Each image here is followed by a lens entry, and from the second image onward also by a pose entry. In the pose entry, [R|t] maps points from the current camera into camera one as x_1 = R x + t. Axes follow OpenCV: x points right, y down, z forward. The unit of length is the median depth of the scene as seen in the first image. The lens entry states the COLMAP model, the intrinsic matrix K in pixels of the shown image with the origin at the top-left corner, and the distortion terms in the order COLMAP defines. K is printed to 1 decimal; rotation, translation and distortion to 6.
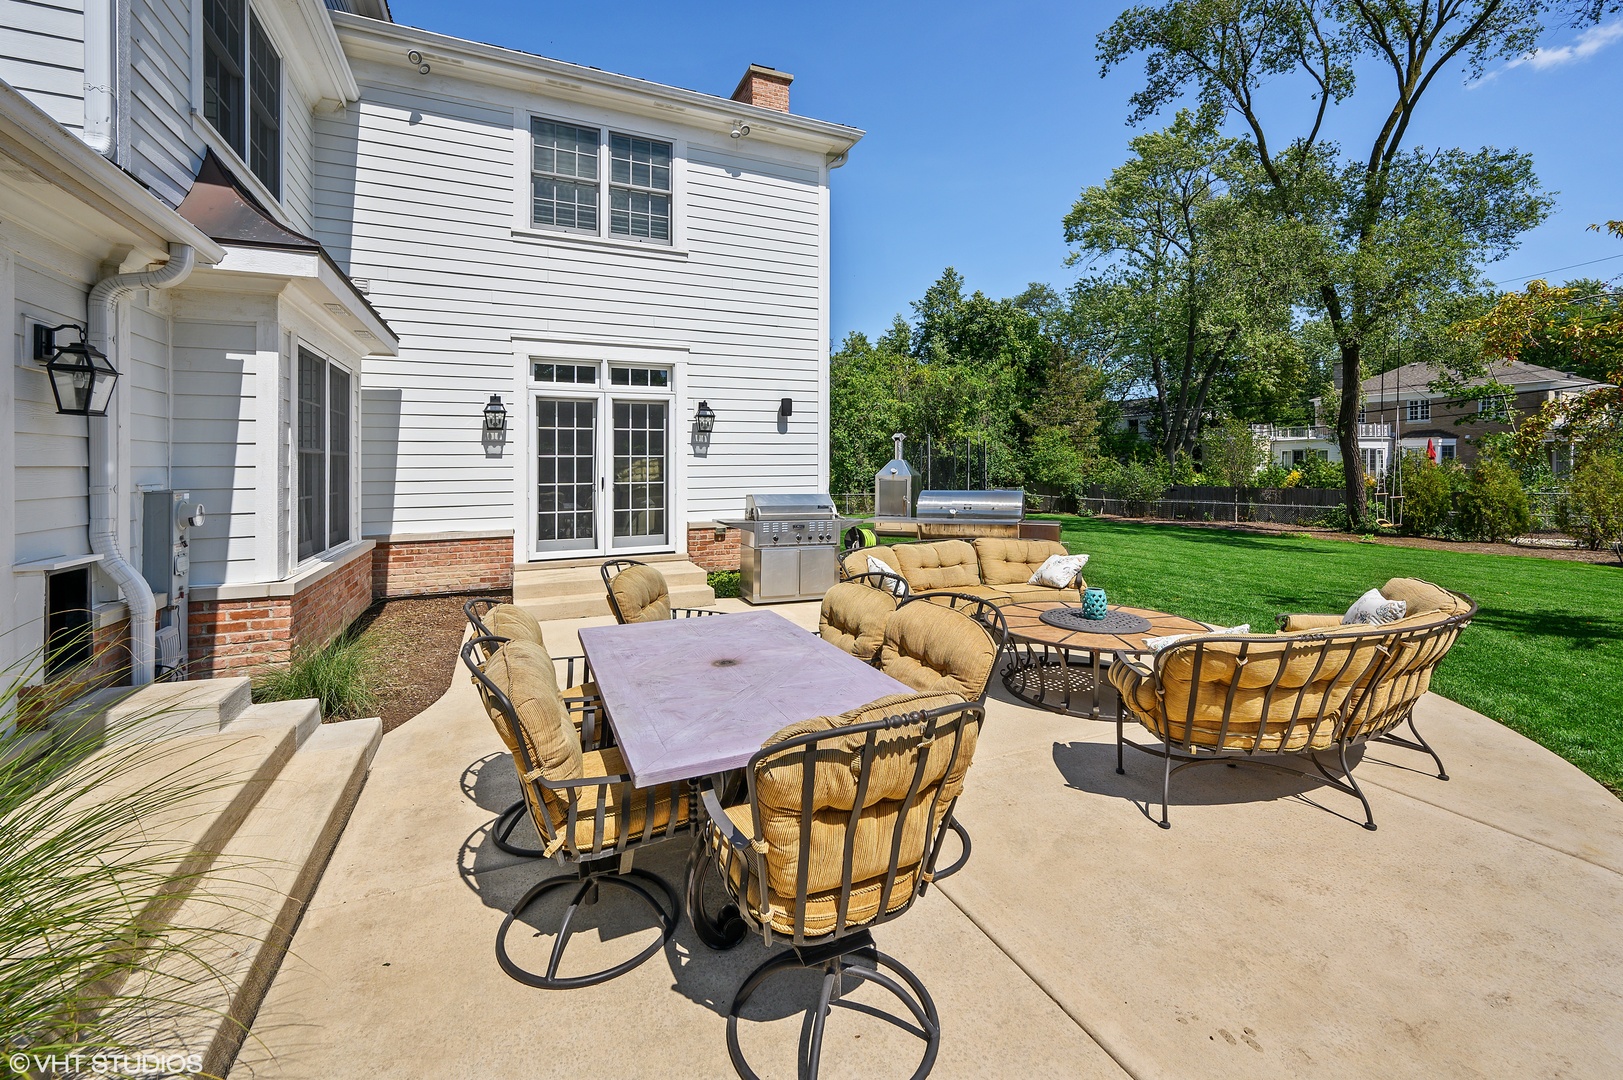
lens RADIAL K [[672.1, 0, 821.1], [0, 672.1, 476.8], [0, 0, 1]] dist [0.001211, 0.000022]
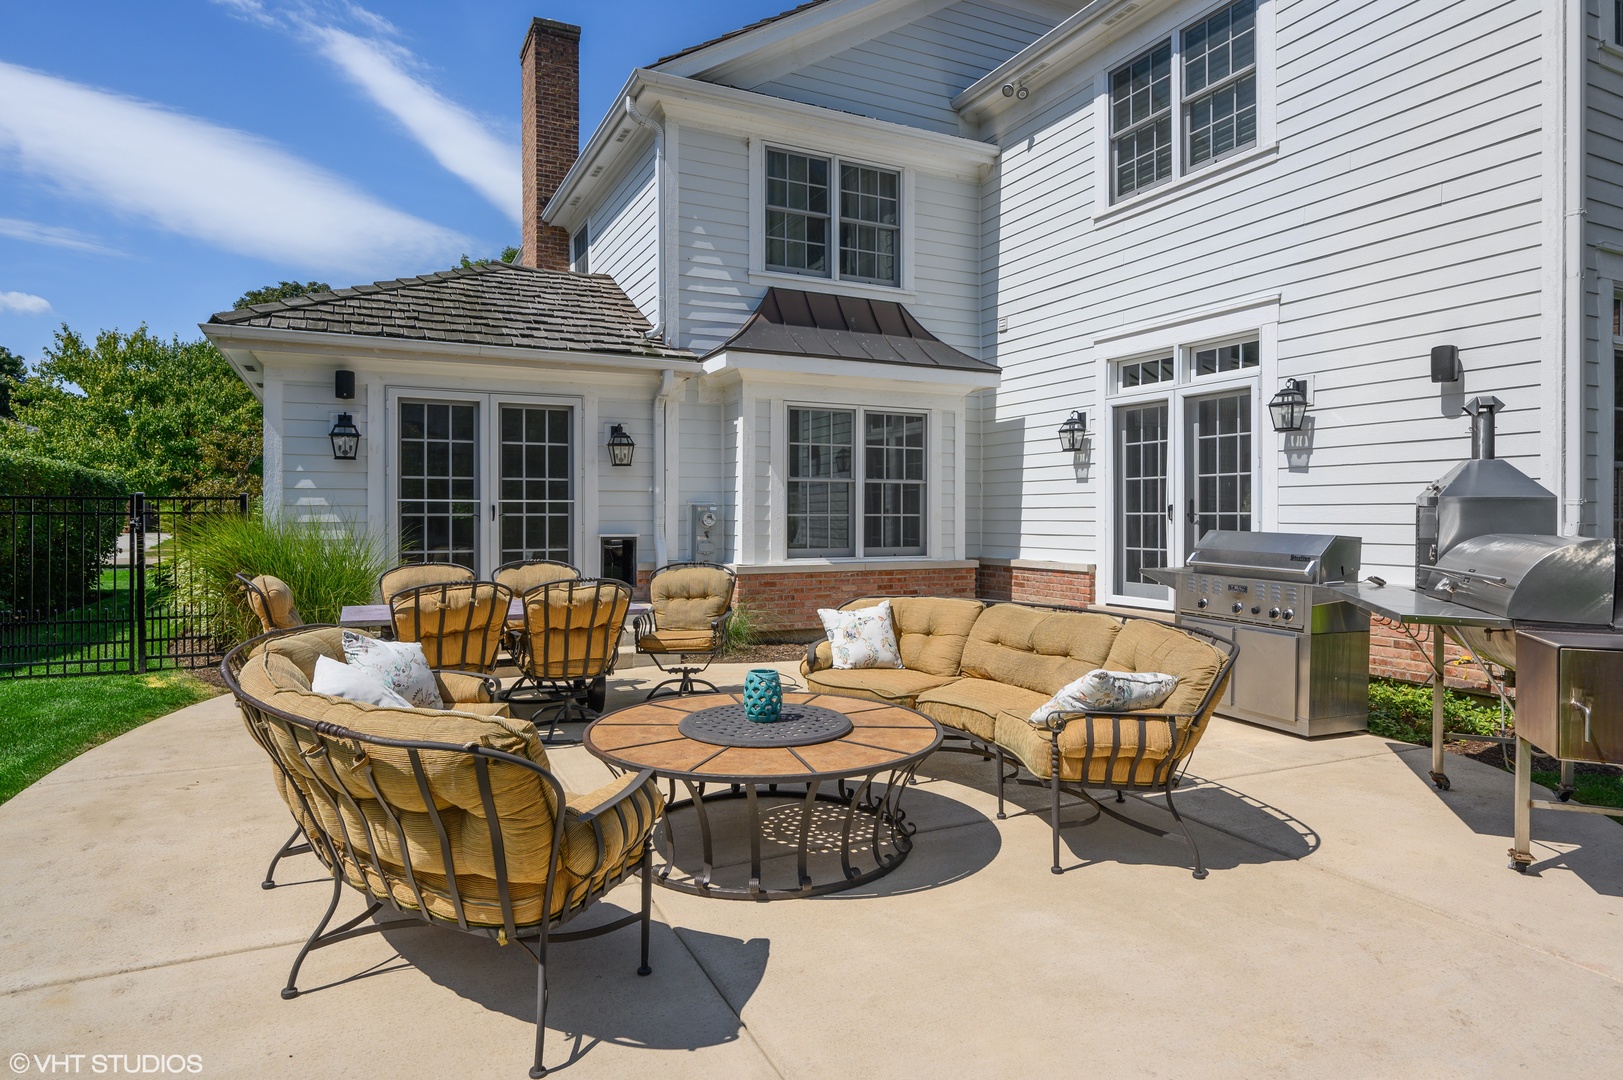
lens RADIAL K [[950.9, 0, 813.1], [0, 950.9, 522.6], [0, 0, 1]] dist [-0.004836, 0.001134]
pose [[0.016239, 0.014515, -0.999763, 0.759857], [-0.018902, 0.999720, 0.014207, 0.013983], [0.999689, 0.018667, 0.016509, 0.625784]]
